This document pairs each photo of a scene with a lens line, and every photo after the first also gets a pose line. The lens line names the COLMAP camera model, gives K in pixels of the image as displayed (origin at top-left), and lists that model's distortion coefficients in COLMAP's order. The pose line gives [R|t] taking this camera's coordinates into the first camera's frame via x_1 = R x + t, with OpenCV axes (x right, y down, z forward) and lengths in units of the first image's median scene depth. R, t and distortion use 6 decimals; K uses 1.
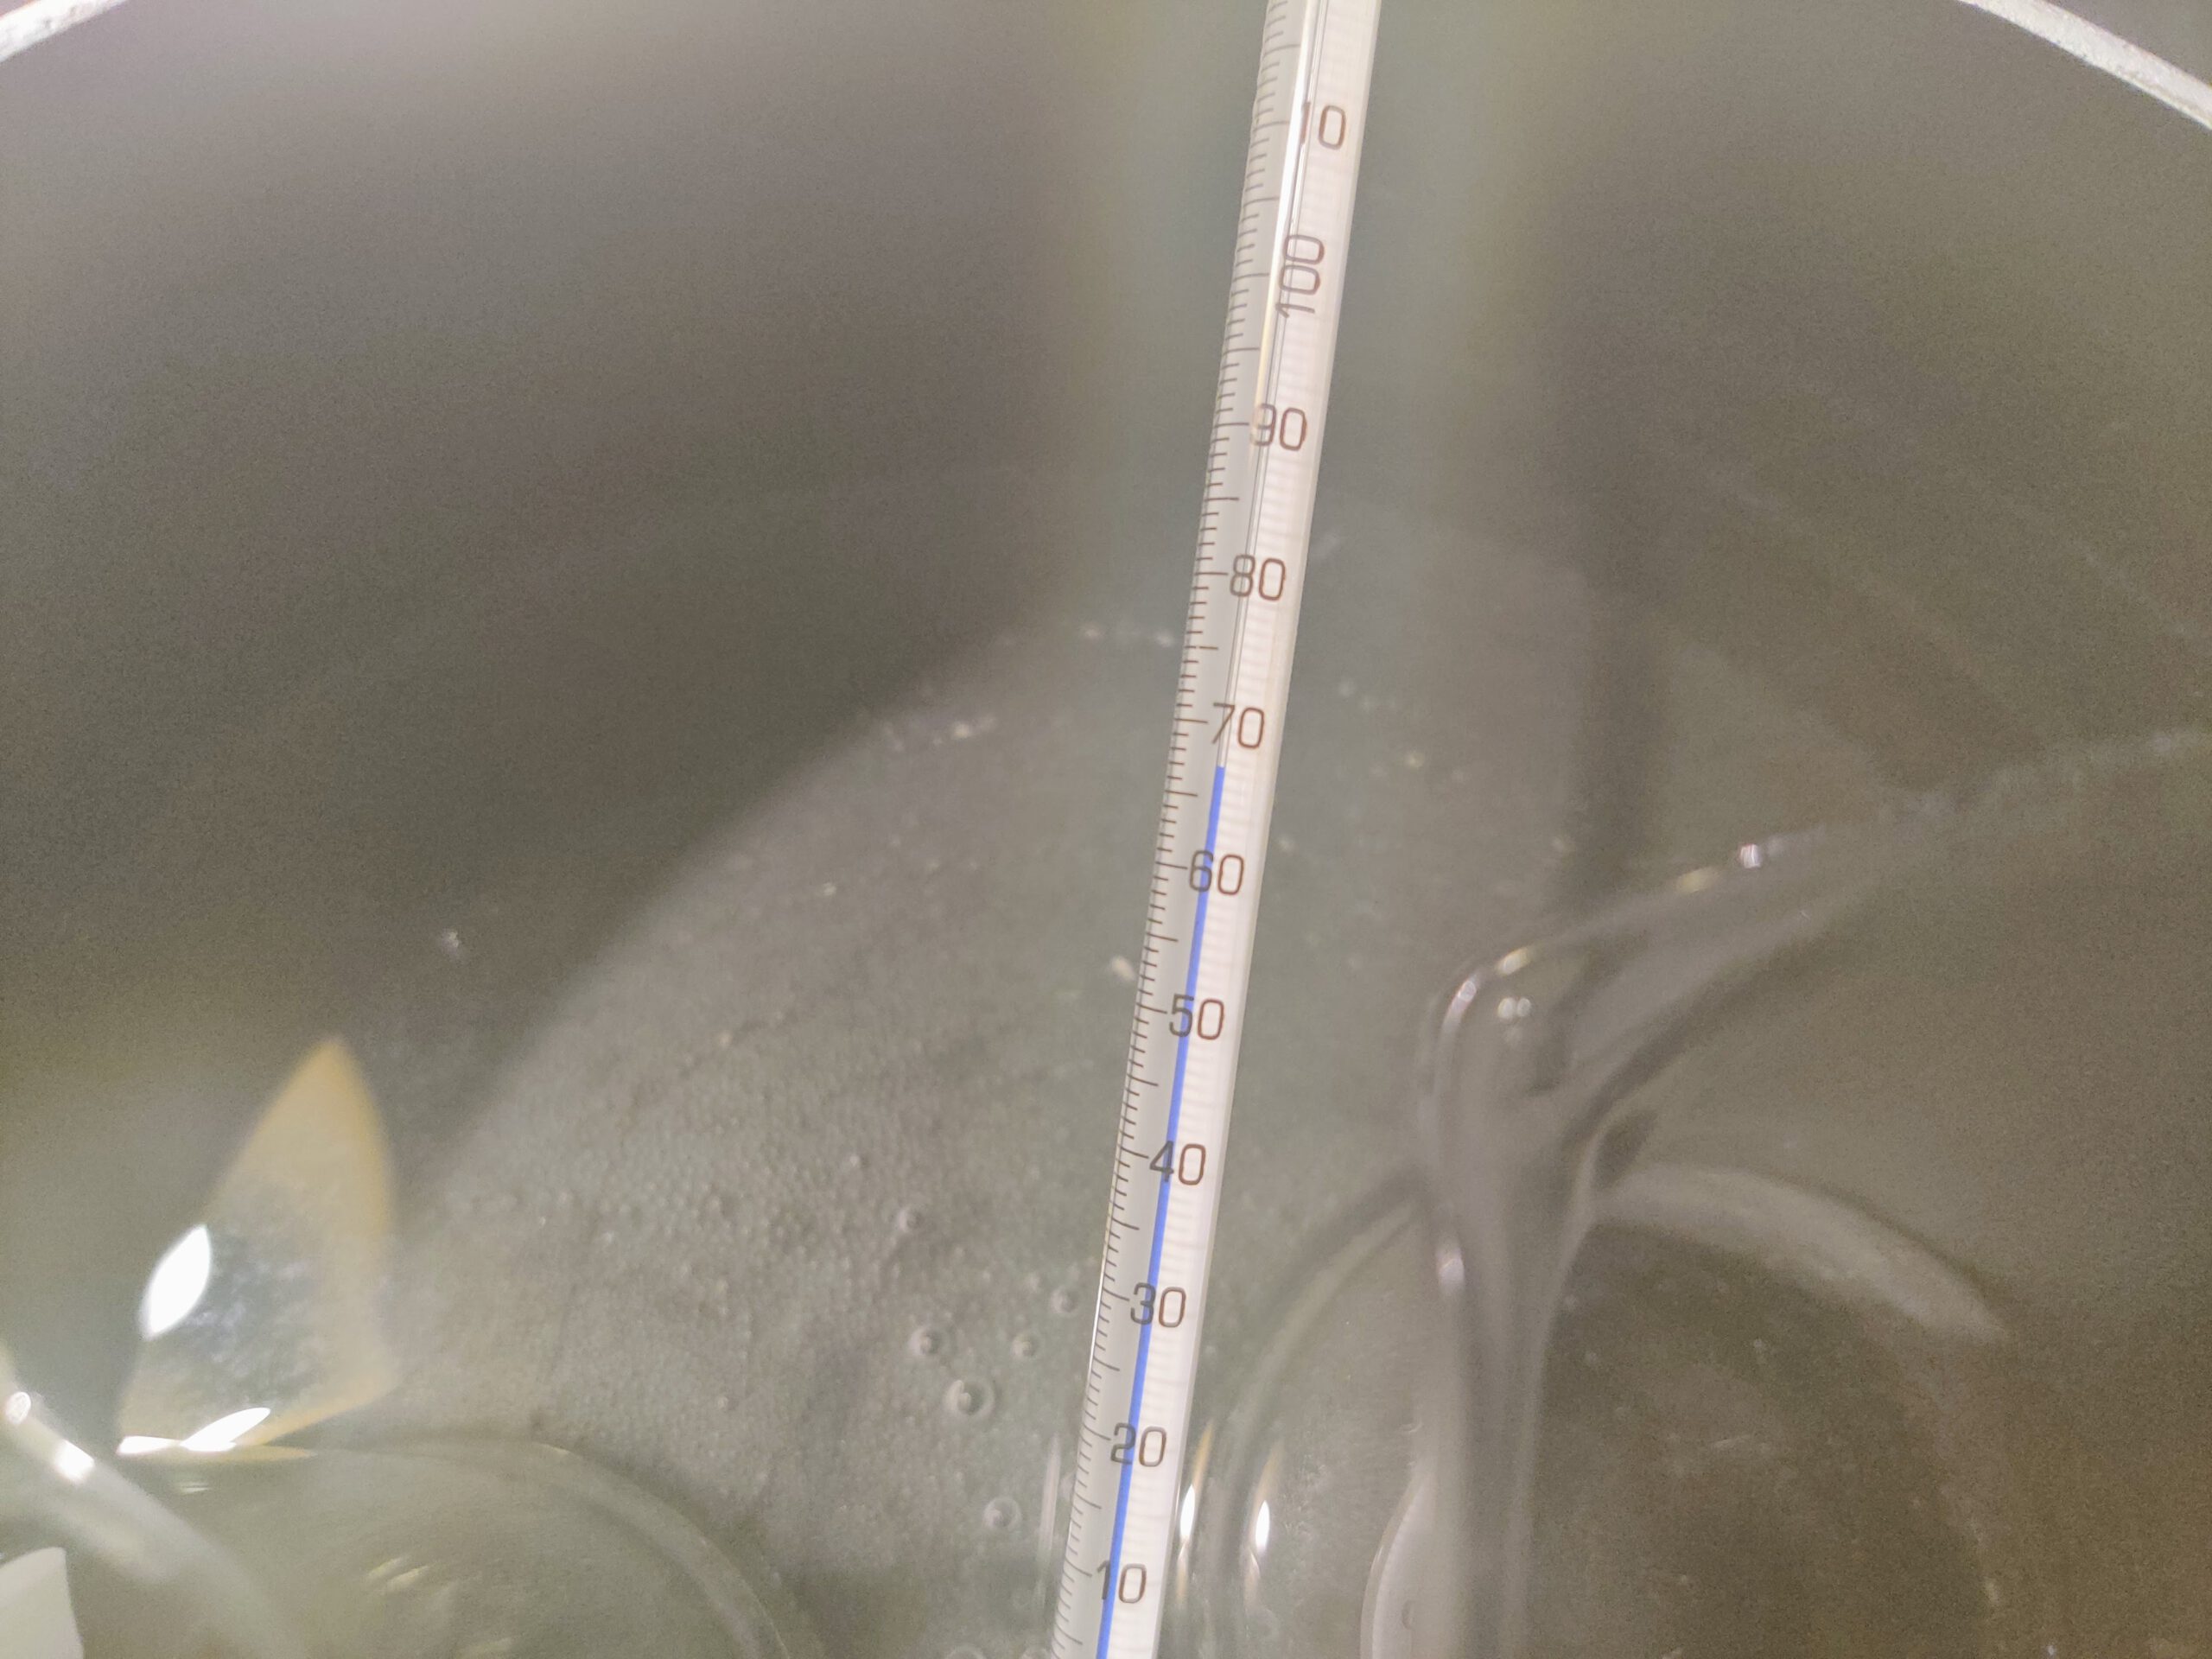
lens RADIAL K [[1735.9, 0, 1099.5], [0, 1735.9, 781.1], [0, 0, 1]] dist [0.013300, -0.088687]
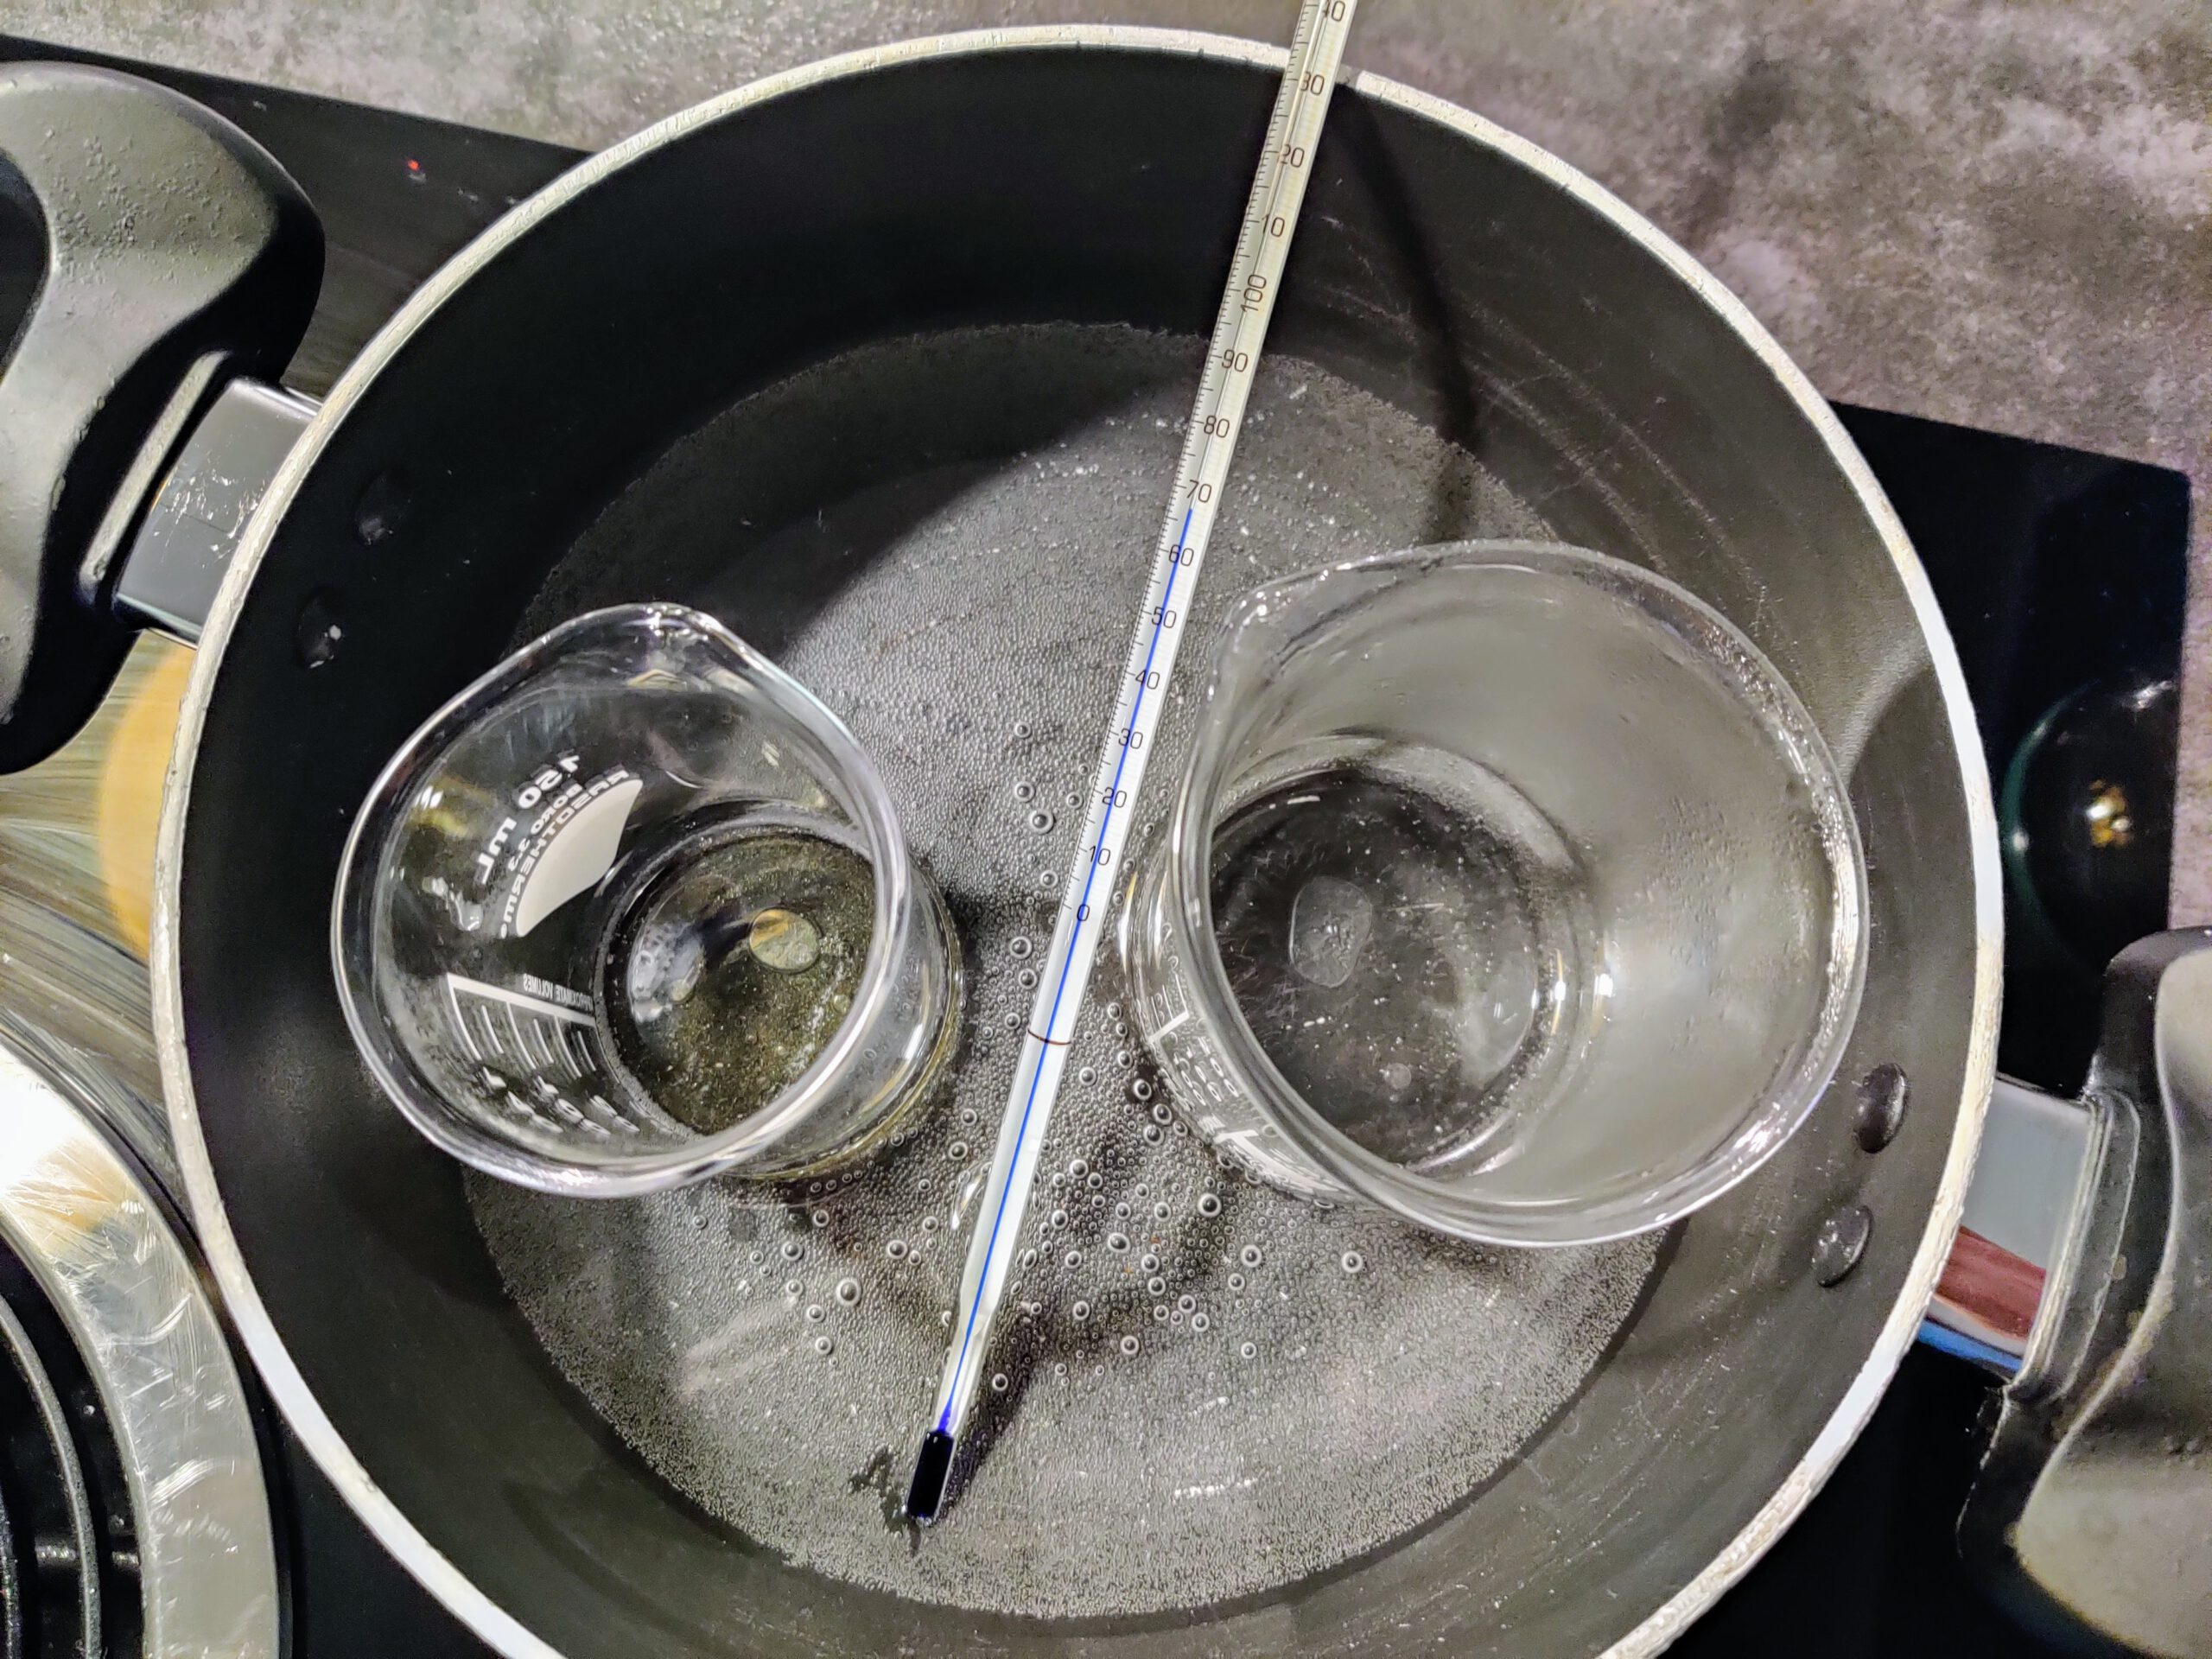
lens RADIAL K [[1735.9, 0, 1099.5], [0, 1735.9, 781.1], [0, 0, 1]] dist [0.013300, -0.088687]
pose [[0.989563, 0.137266, -0.043846, 0.068307], [-0.128924, 0.979291, 0.156098, 0.001150], [0.064365, -0.148816, 0.986768, -0.879193]]
